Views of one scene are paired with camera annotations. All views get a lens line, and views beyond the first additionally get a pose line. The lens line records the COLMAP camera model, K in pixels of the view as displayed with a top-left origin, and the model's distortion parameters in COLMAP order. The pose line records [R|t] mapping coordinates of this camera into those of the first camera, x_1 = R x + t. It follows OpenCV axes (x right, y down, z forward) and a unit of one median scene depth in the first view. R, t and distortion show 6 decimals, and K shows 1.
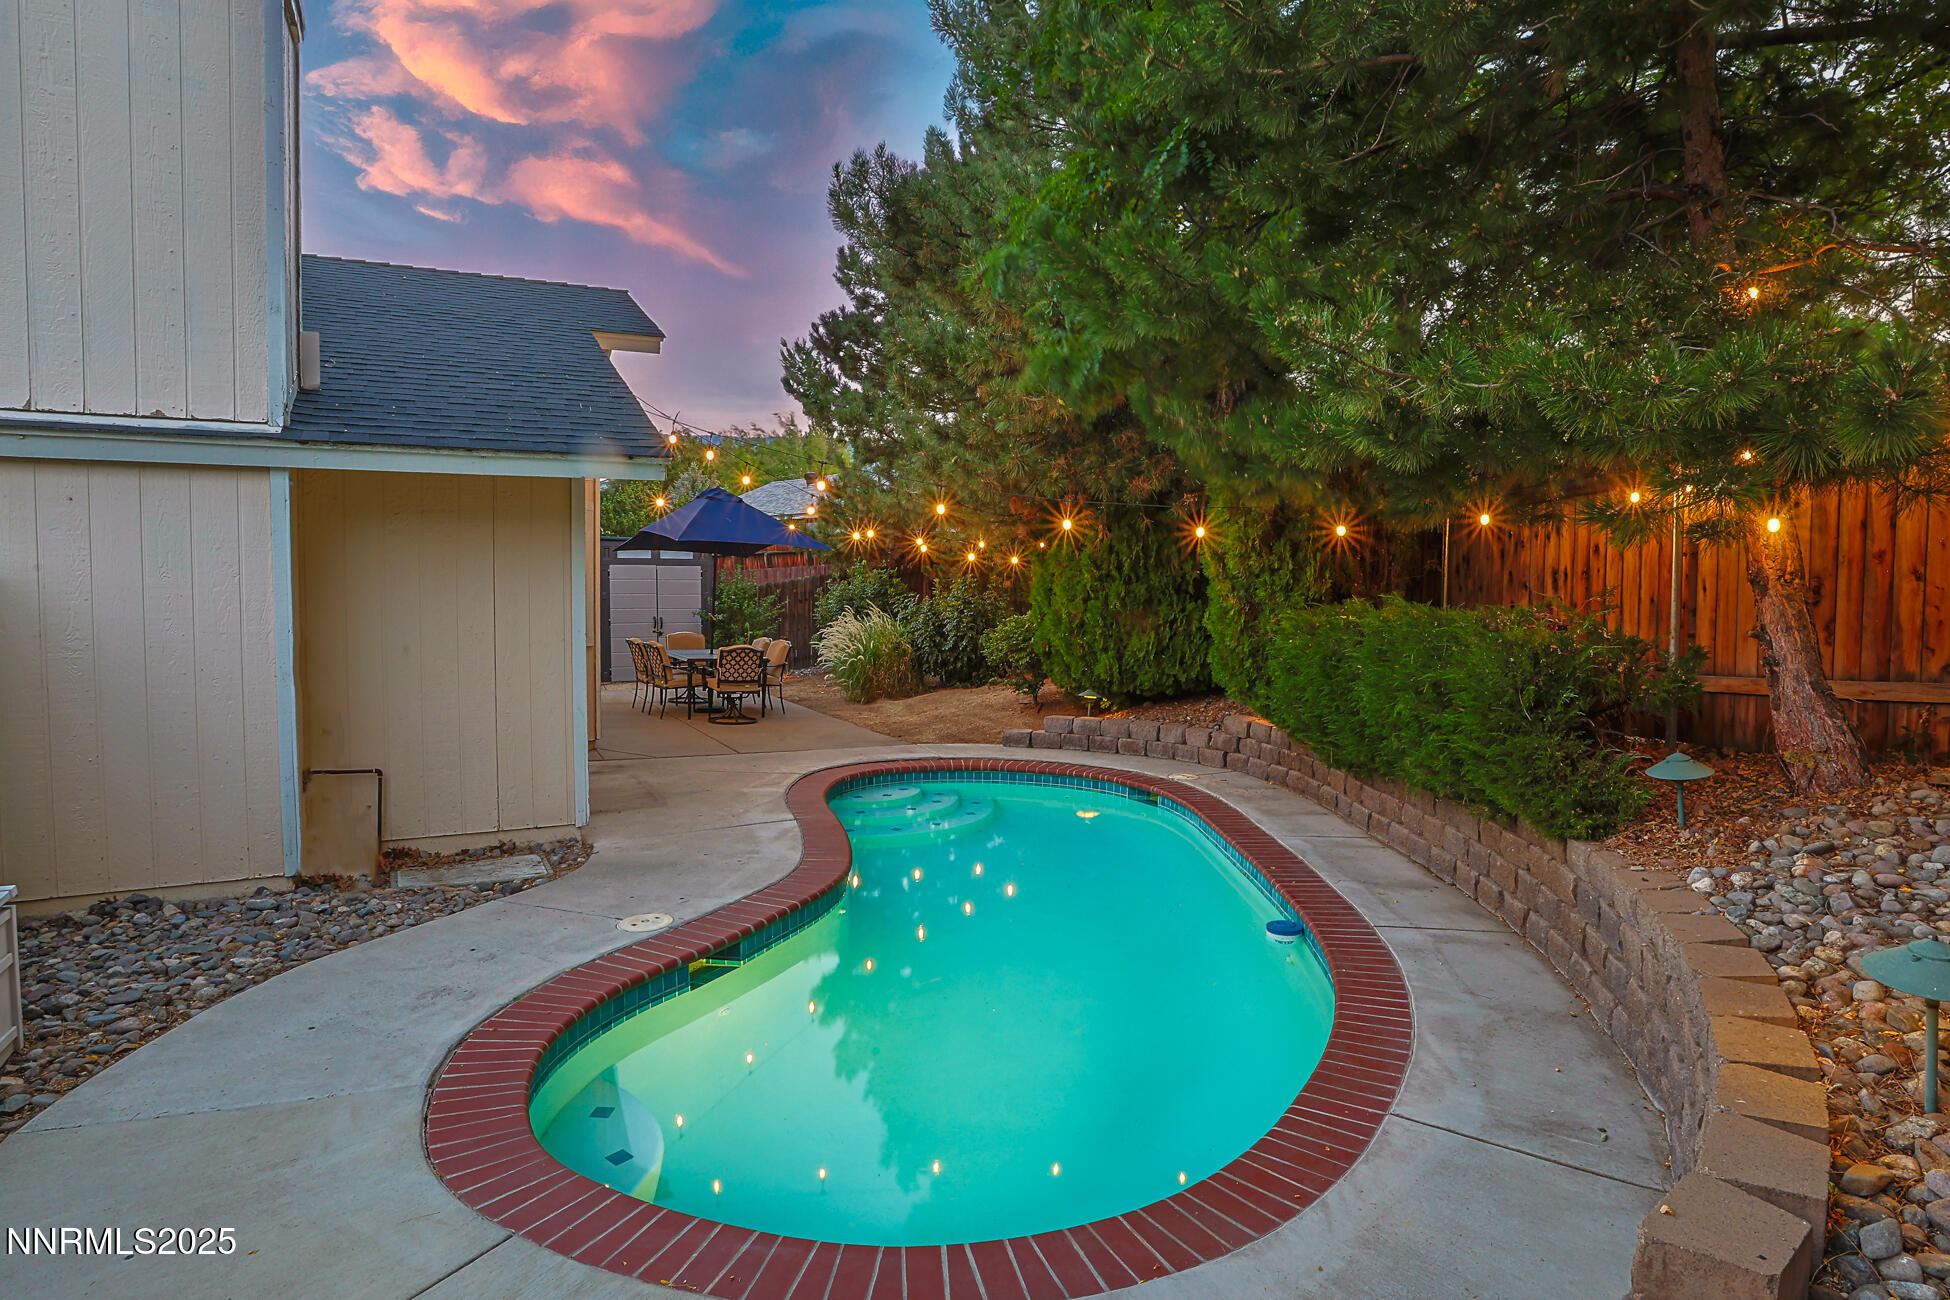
lens RADIAL K [[1013.3, 0, 975.0], [0, 1013.3, 650.0], [0, 0, 1]] dist [-0.031529, 0.001444]
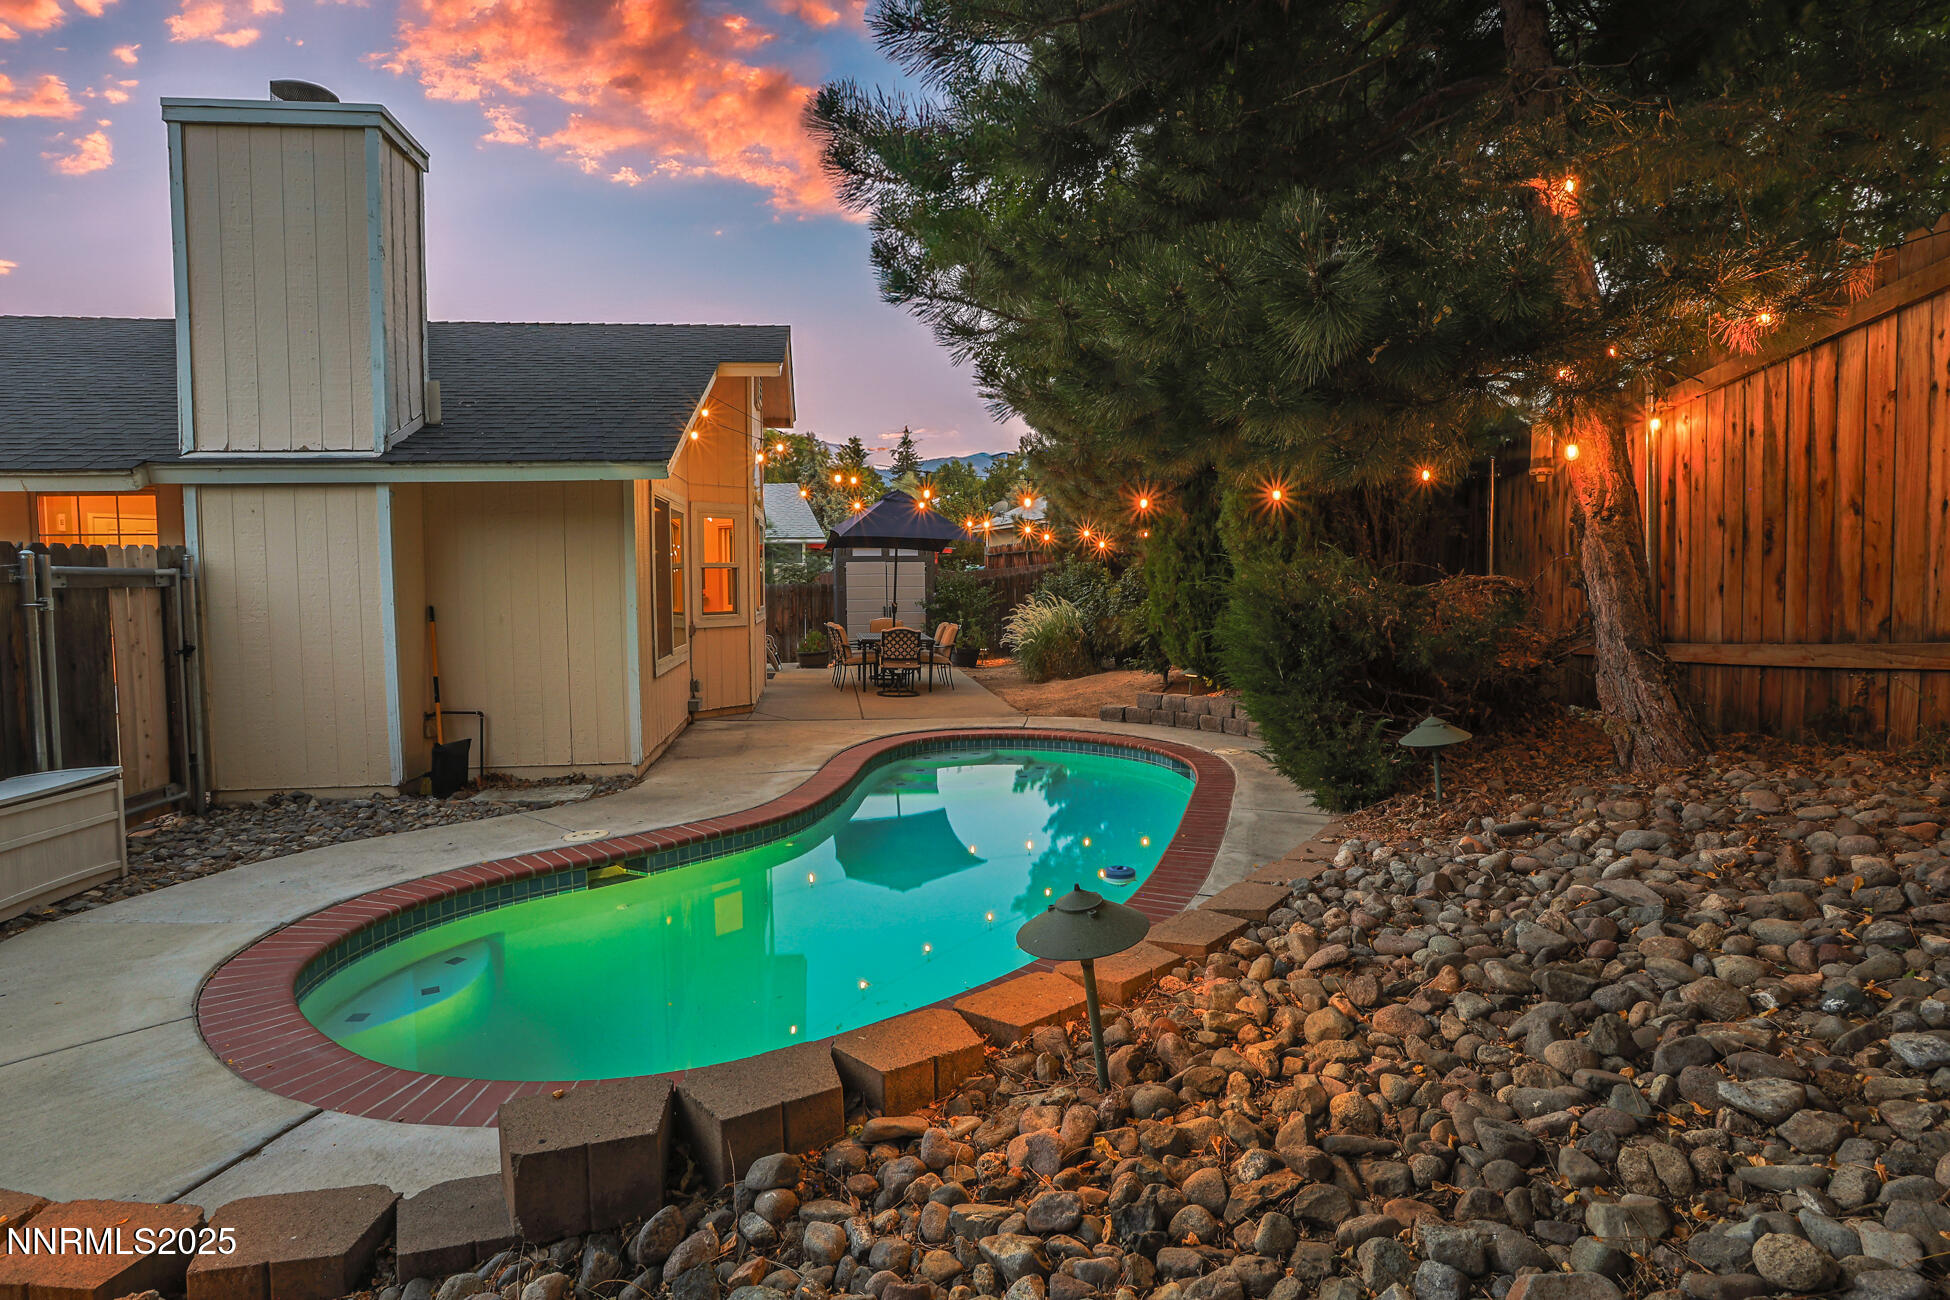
lens RADIAL K [[930.1, 0, 975.0], [0, 930.1, 650.0], [0, 0, 1]] dist [-0.032256, 0.000347]
pose [[0.946964, 0.006149, -0.321280, 0.452286], [-0.003893, 0.999963, 0.007663, 0.030450], [0.321316, -0.006005, 0.946953, 0.077856]]
